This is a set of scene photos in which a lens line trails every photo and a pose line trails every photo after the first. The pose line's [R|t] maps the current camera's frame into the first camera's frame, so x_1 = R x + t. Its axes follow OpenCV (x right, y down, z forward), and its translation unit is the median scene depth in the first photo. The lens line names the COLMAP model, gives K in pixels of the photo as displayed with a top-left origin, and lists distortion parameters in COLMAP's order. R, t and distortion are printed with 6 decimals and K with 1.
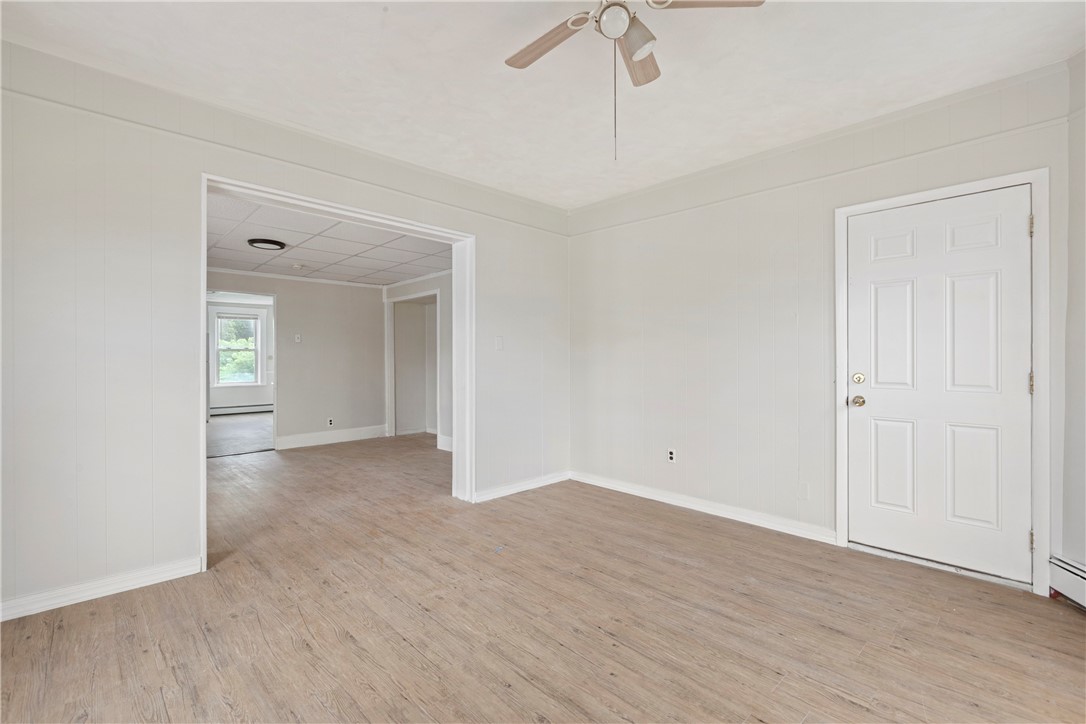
lens RADIAL K [[481.5, 0, 544.3], [0, 481.5, 360.0], [0, 0, 1]] dist [0.001710, -0.000287]
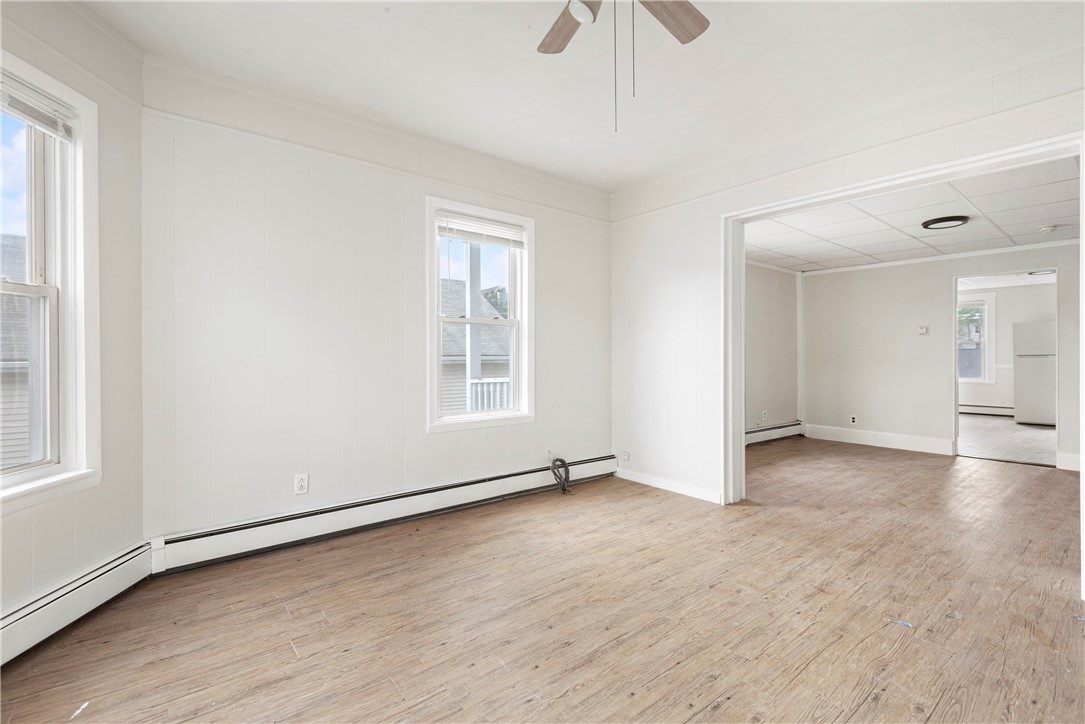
lens RADIAL K [[481.1, 0, 543.8], [0, 481.1, 360.1], [0, 0, 1]] dist [0.001710, -0.000287]
pose [[-0.079620, 0.012842, -0.996743, 0.684367], [0.000036, 0.999917, 0.012880, 0.007125], [0.996825, 0.000990, -0.079614, 0.589730]]
